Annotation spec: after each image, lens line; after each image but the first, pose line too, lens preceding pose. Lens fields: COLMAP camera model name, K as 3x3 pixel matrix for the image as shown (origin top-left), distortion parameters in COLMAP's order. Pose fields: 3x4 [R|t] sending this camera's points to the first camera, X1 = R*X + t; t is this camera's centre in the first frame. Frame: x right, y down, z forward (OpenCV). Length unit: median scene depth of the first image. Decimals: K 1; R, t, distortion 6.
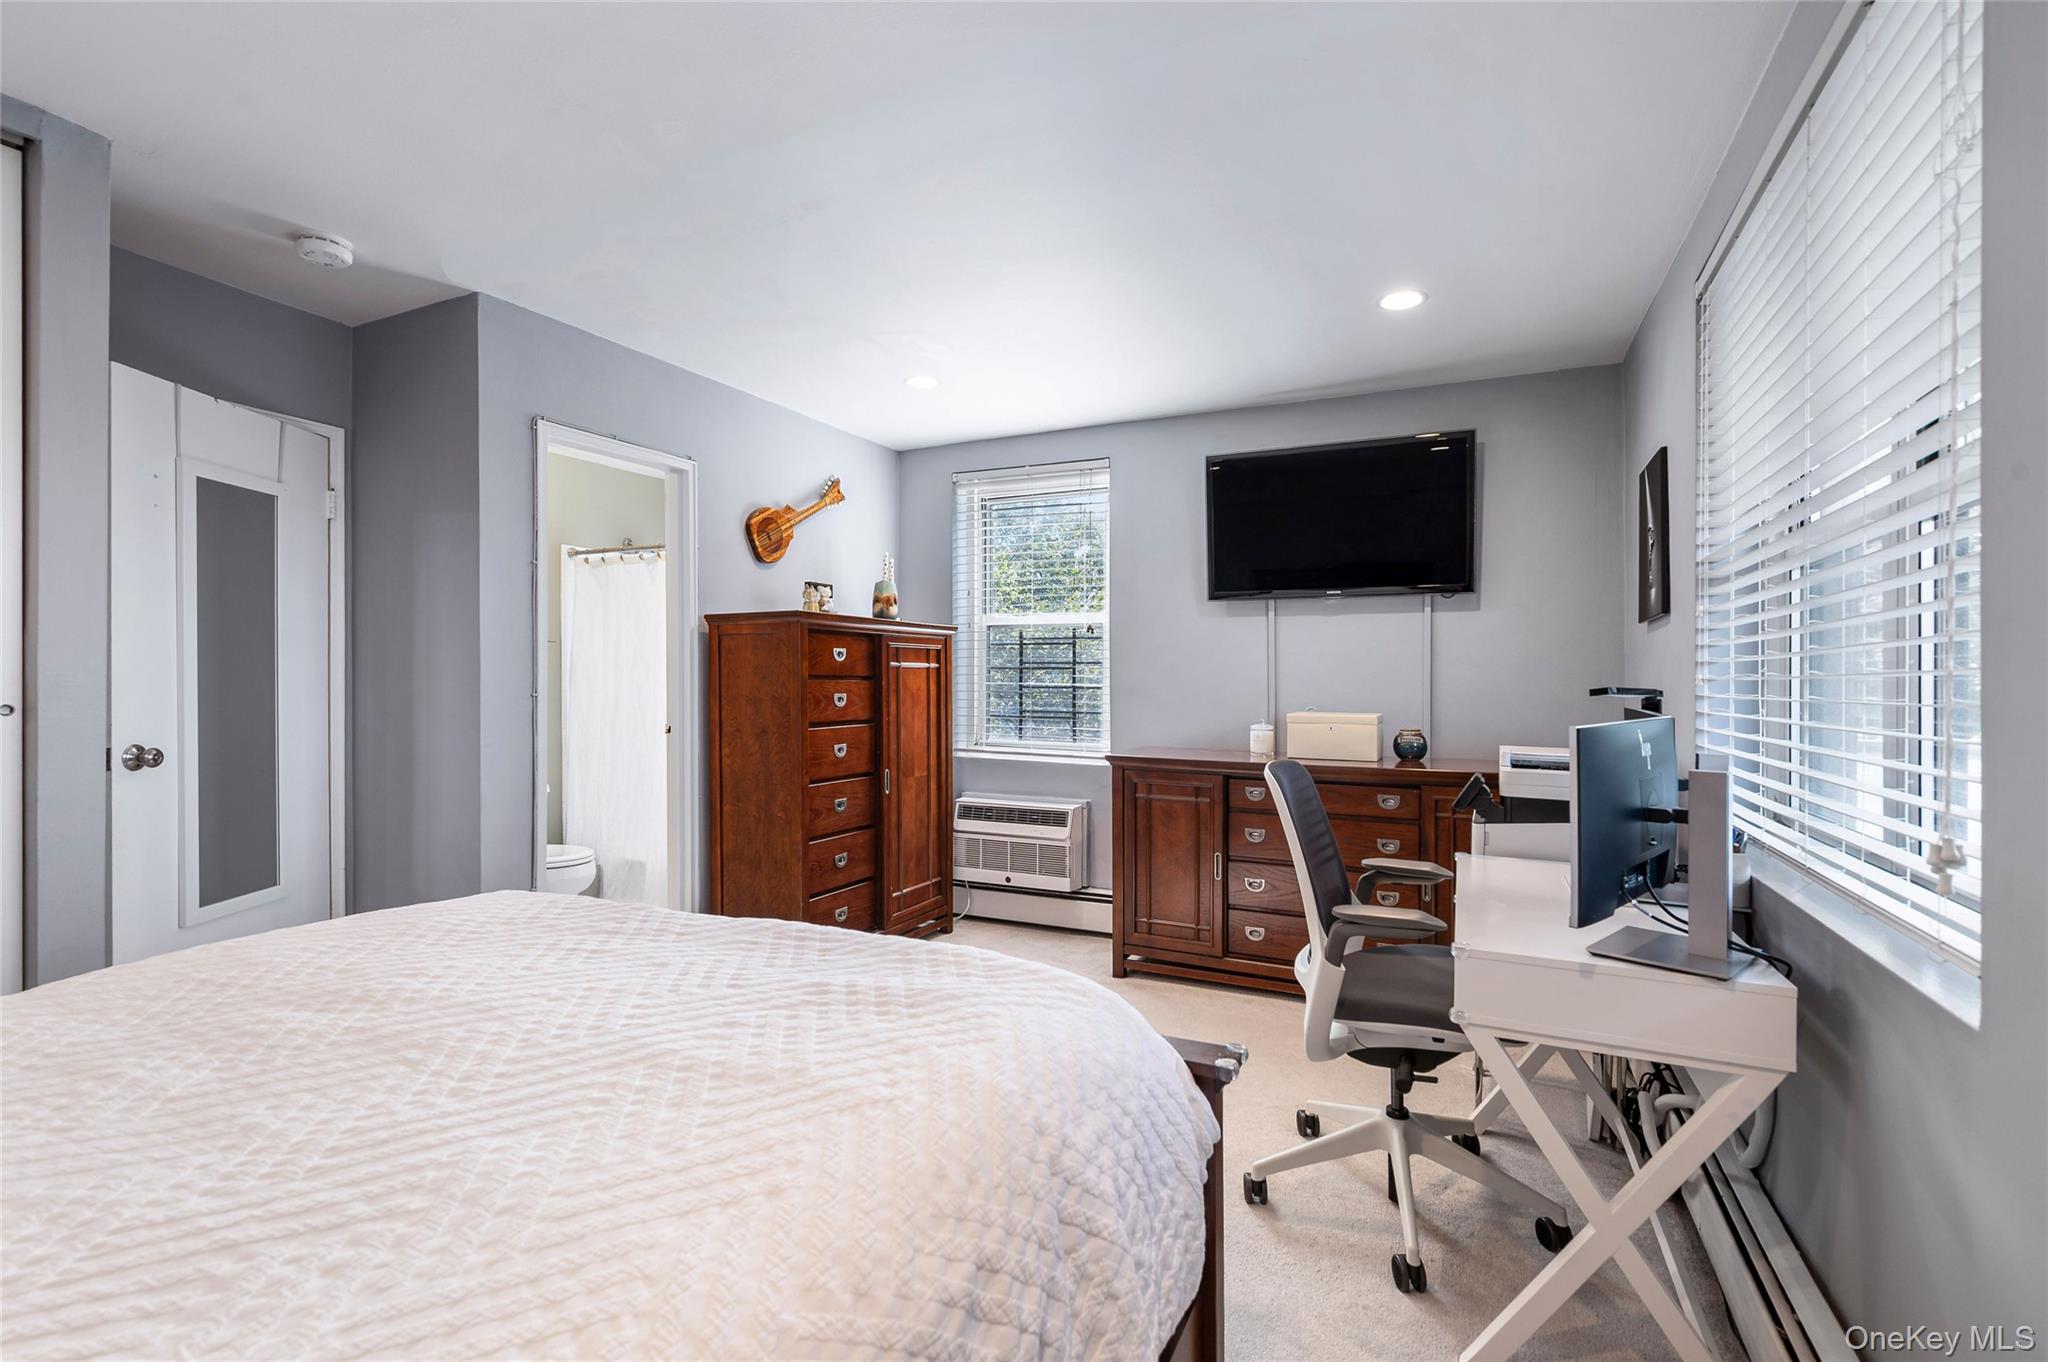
lens RADIAL K [[914.5, 0, 1034.6], [0, 914.5, 688.4], [0, 0, 1]] dist [-0.002136, -0.000489]
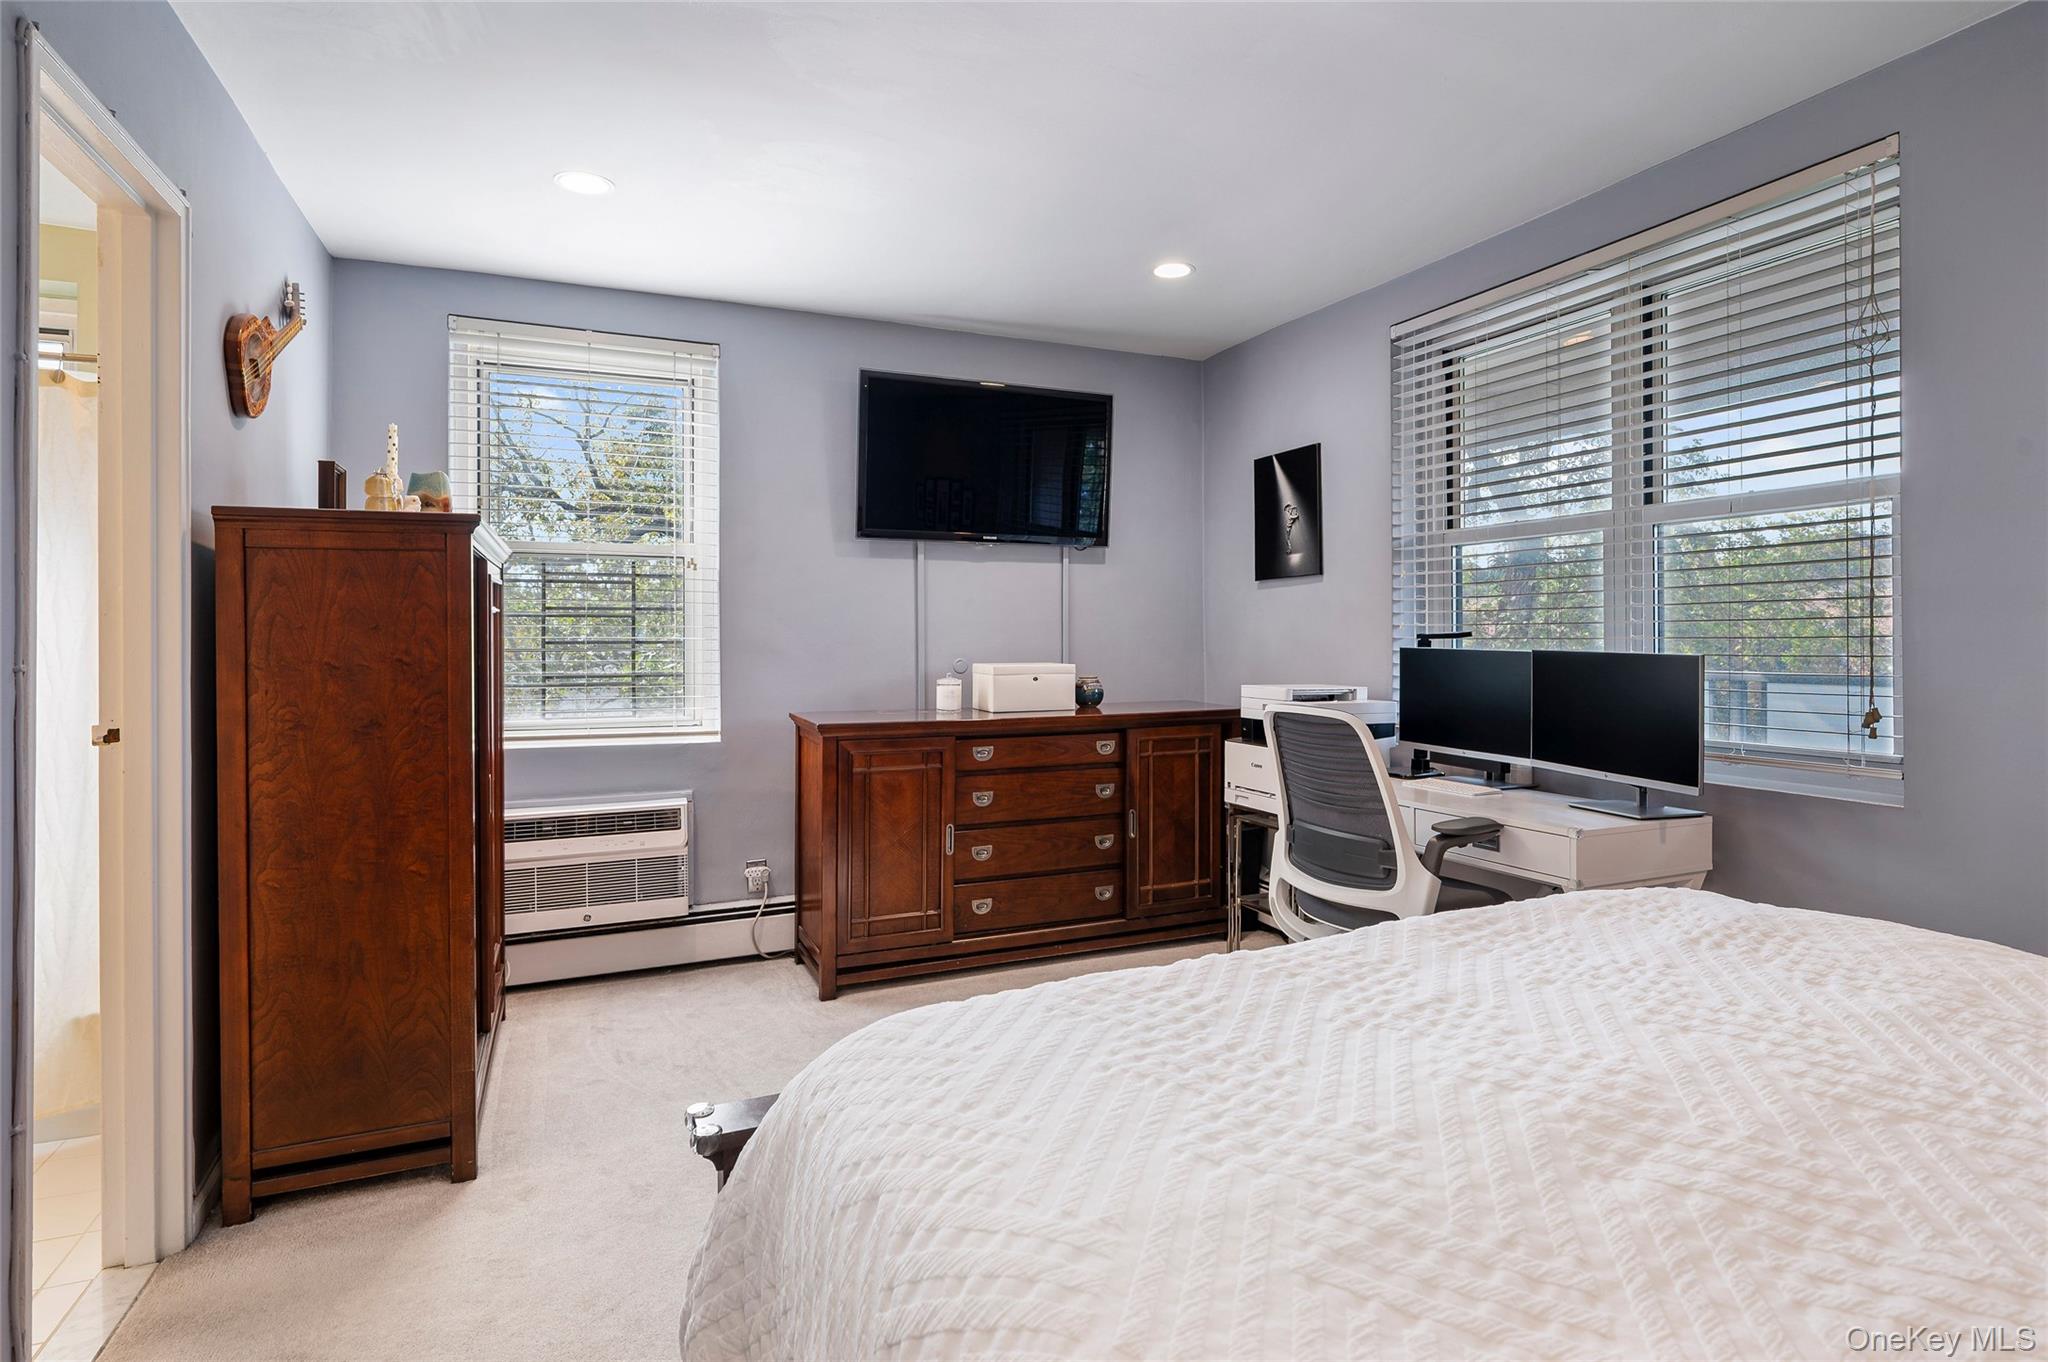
lens RADIAL K [[1044.0, 0, 1036.5], [0, 1044.0, 632.6], [0, 0, 1]] dist [0.001143, 0.000416]
pose [[0.650968, -0.006976, 0.759073, -0.492068], [0.014145, 0.999896, -0.002941, -0.001656], [-0.758973, 0.012652, 0.650999, 0.262810]]
